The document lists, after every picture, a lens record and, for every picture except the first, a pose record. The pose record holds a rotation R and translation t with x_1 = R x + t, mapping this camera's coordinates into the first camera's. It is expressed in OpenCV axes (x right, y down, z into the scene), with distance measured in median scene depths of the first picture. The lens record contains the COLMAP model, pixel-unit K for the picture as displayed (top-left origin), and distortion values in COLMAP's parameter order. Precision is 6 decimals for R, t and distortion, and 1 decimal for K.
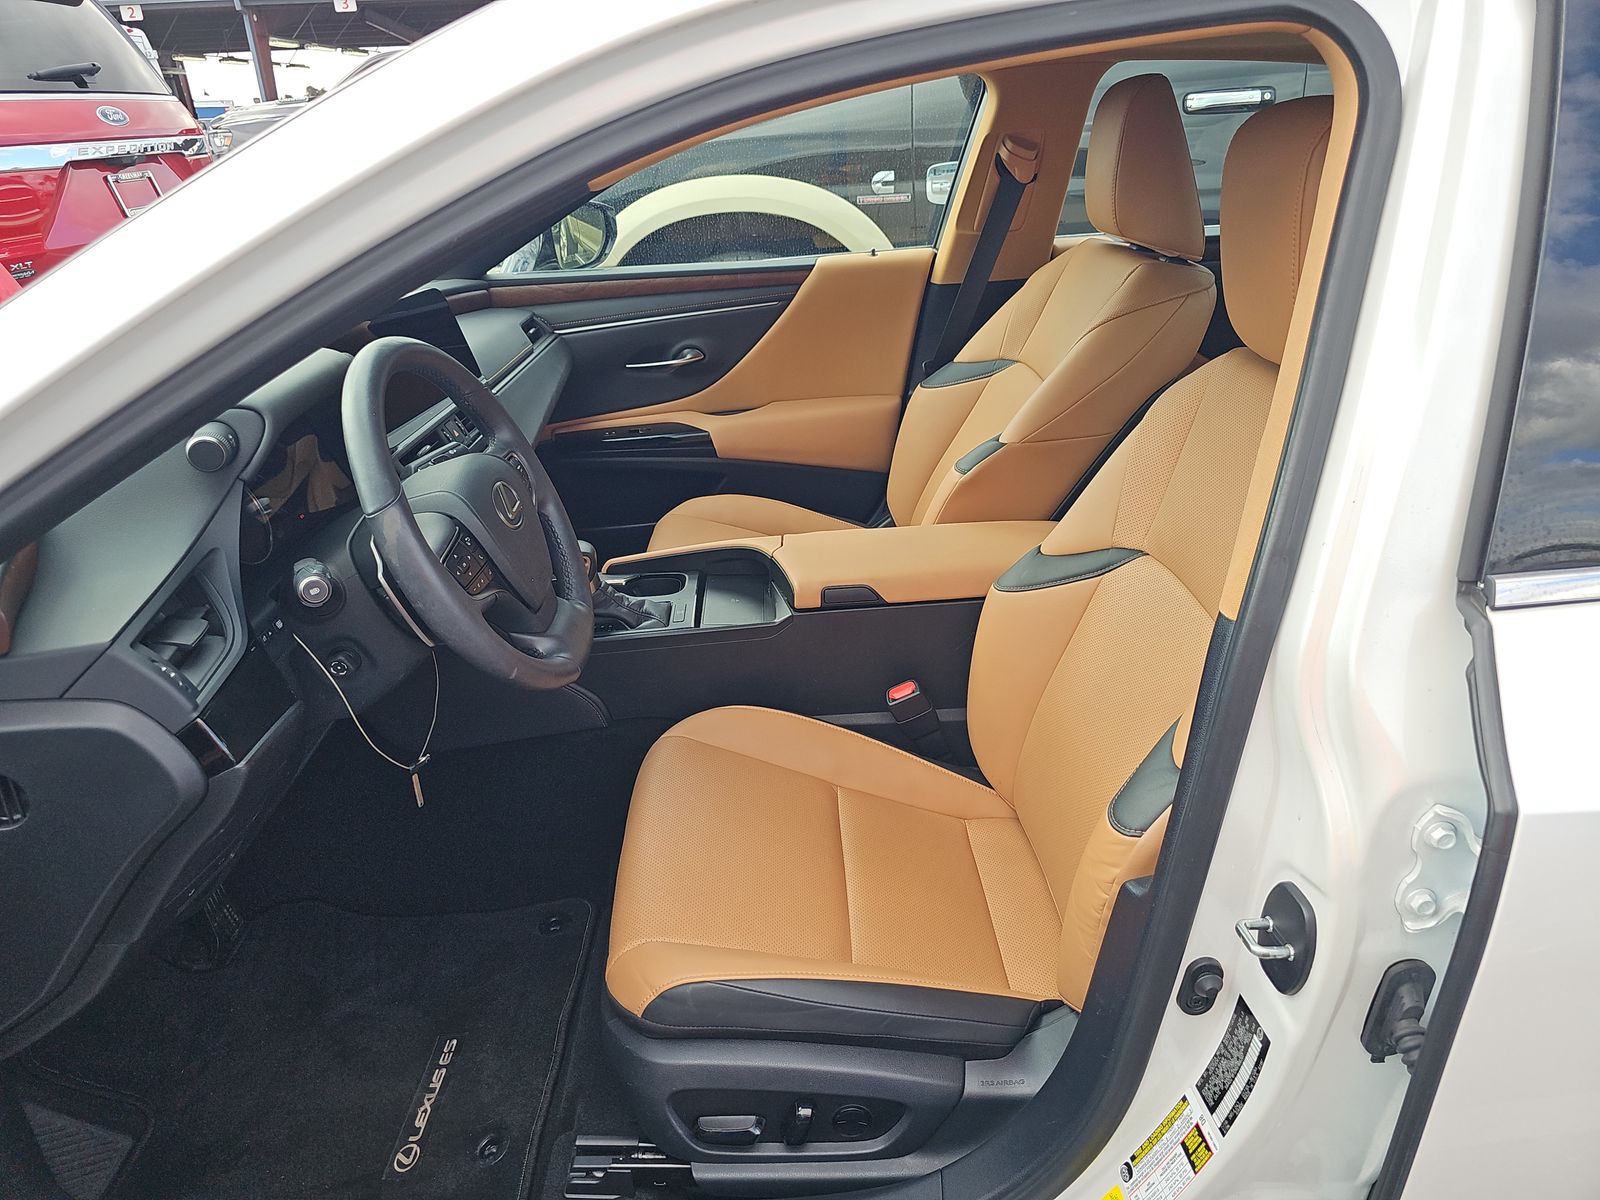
lens RADIAL K [[1070.1, 0, 803.4], [0, 1070.1, 603.1], [0, 0, 1]] dist [0.002968, -0.019099]
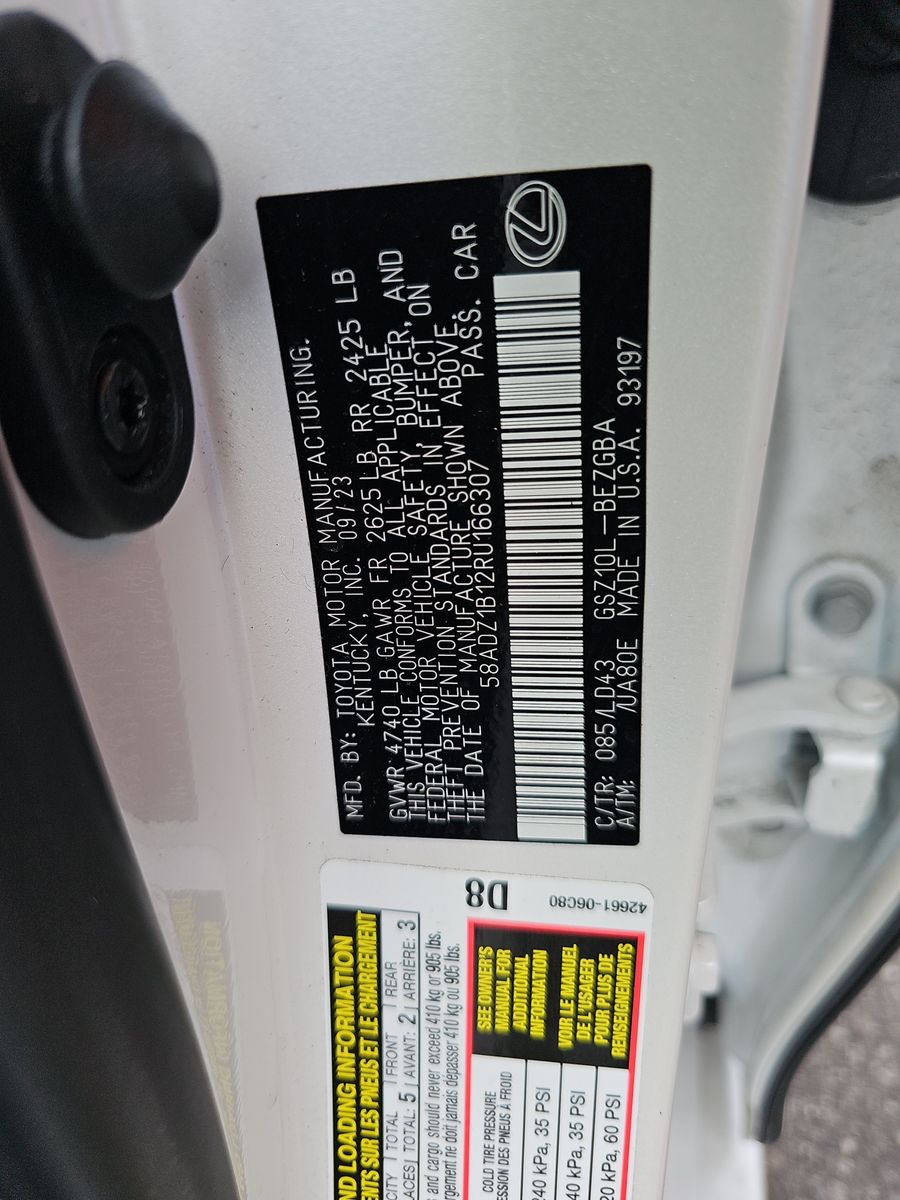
lens RADIAL K [[802.6, 0, 450.4], [0, 802.6, 600.3], [0, 0, 1]] dist [0.002968, -0.019099]
pose [[0.236236, -0.583128, 0.777274, 0.283422], [0.490852, 0.761966, 0.422459, 0.369939], [-0.838604, 0.281726, 0.466233, 0.919362]]
